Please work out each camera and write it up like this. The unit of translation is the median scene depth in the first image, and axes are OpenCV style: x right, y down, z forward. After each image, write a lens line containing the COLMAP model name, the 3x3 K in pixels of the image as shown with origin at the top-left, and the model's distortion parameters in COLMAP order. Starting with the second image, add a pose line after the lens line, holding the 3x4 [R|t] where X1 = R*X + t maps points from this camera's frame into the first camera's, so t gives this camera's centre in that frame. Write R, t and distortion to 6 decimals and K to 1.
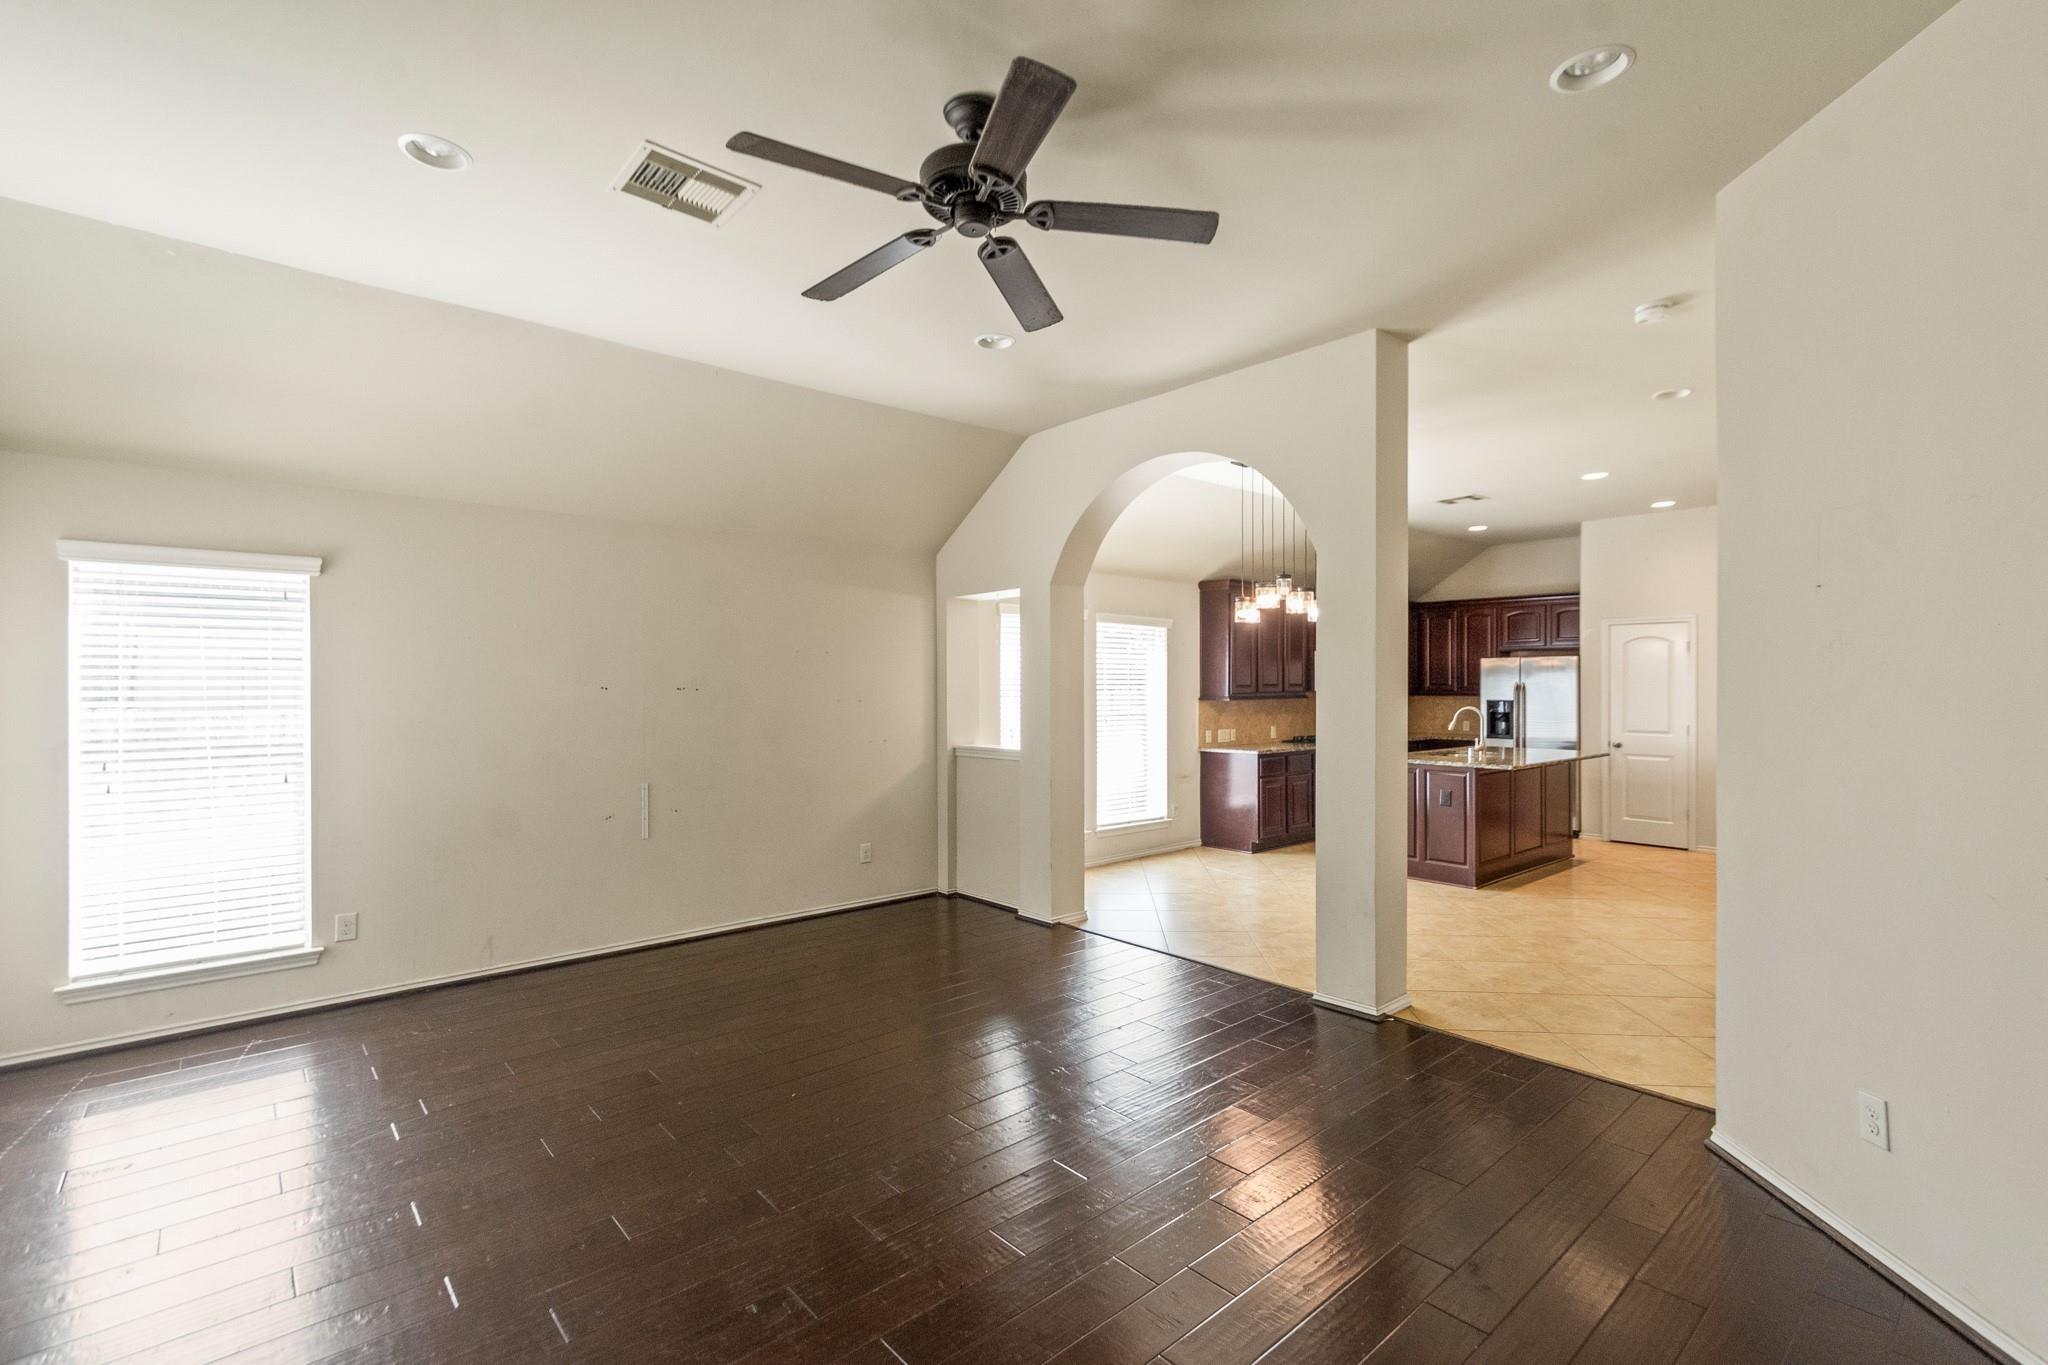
lens RADIAL K [[908.6, 0, 1024.0], [0, 908.6, 682.5], [0, 0, 1]] dist [-0.000199, -0.000380]
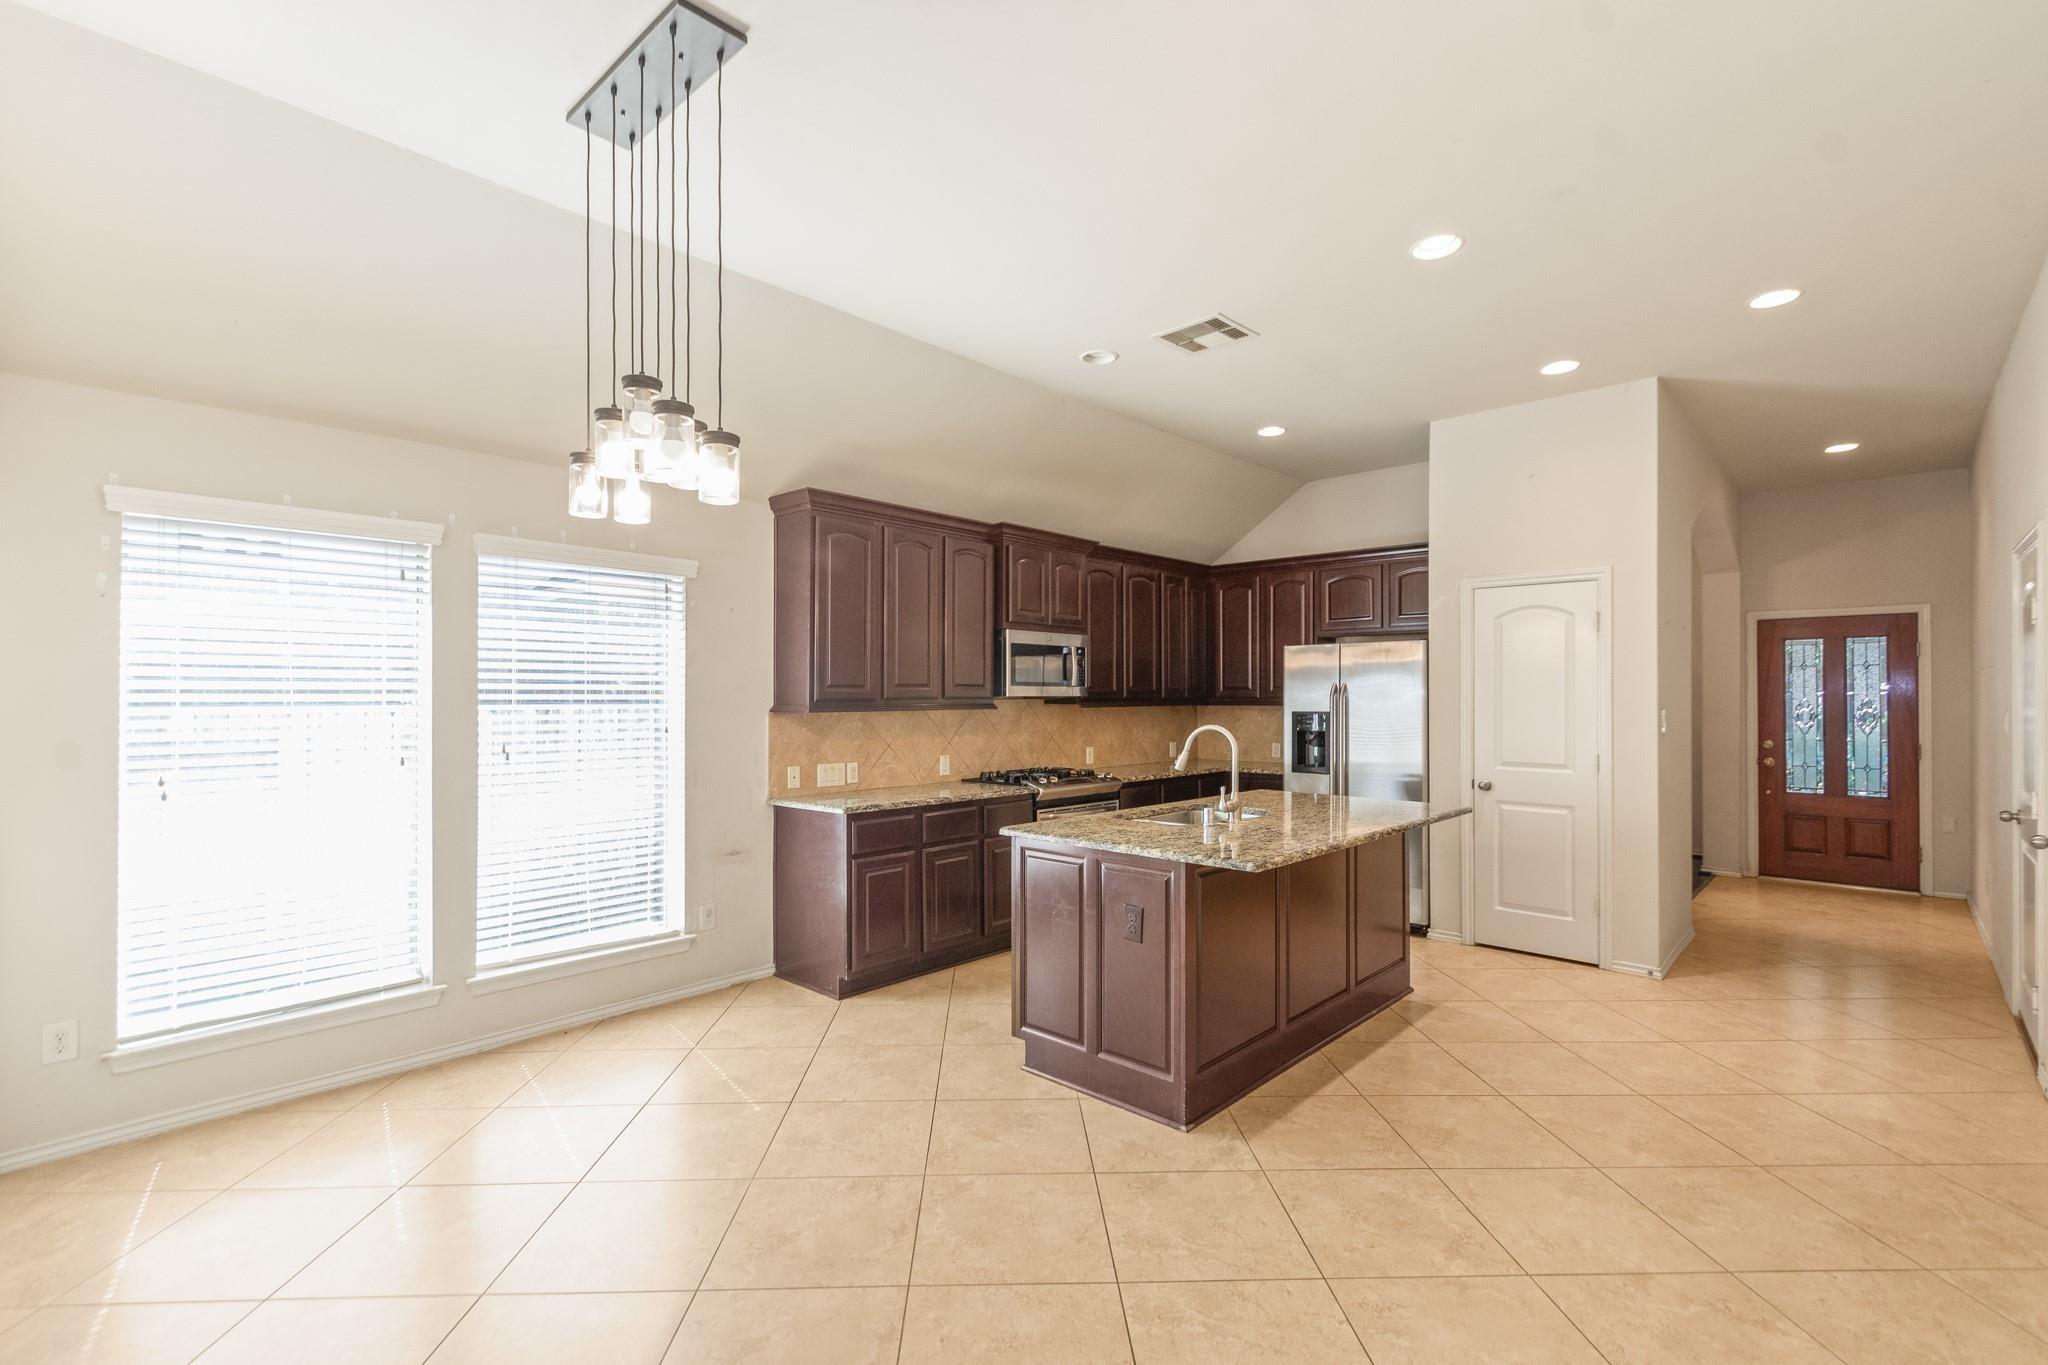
lens RADIAL K [[908.6, 0, 1024.0], [0, 908.6, 682.5], [0, 0, 1]] dist [-0.000199, -0.000380]
pose [[0.995044, 0.003063, 0.099390, 0.289555], [-0.001994, 0.999939, -0.010847, 0.007027], [-0.099417, 0.010595, 0.994989, 0.431598]]
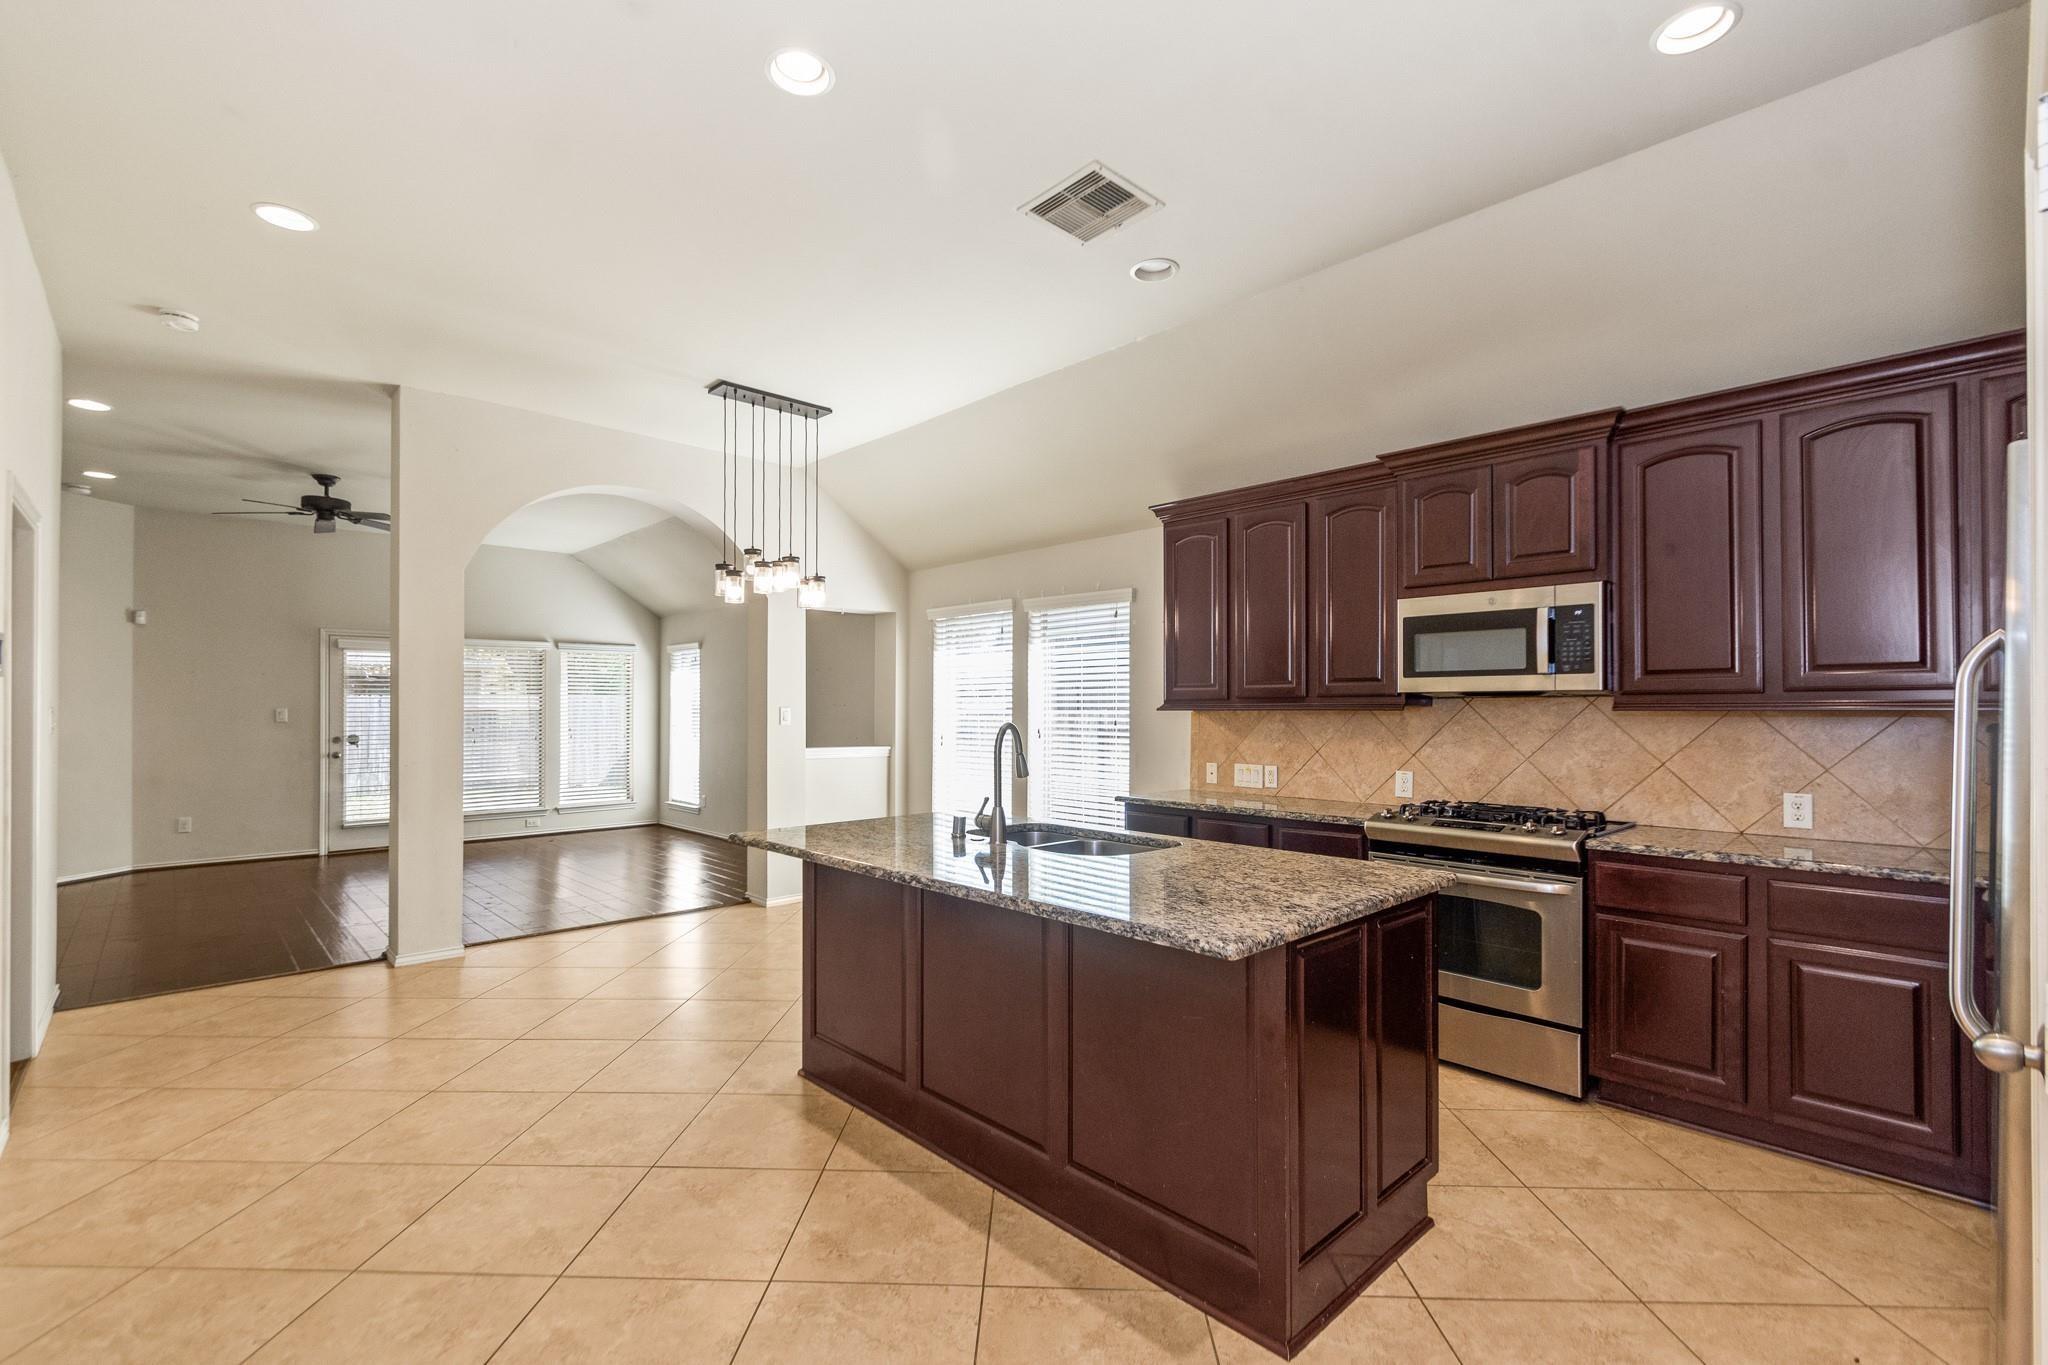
lens RADIAL K [[893.2, 0, 1016.1], [0, 893.2, 688.5], [0, 0, 1]] dist [0.001845, -0.000742]
pose [[0.046455, -0.017733, -0.998763, 0.782391], [0.004850, 0.999835, -0.017526, 0.014258], [0.998909, -0.004029, 0.046534, 0.849403]]
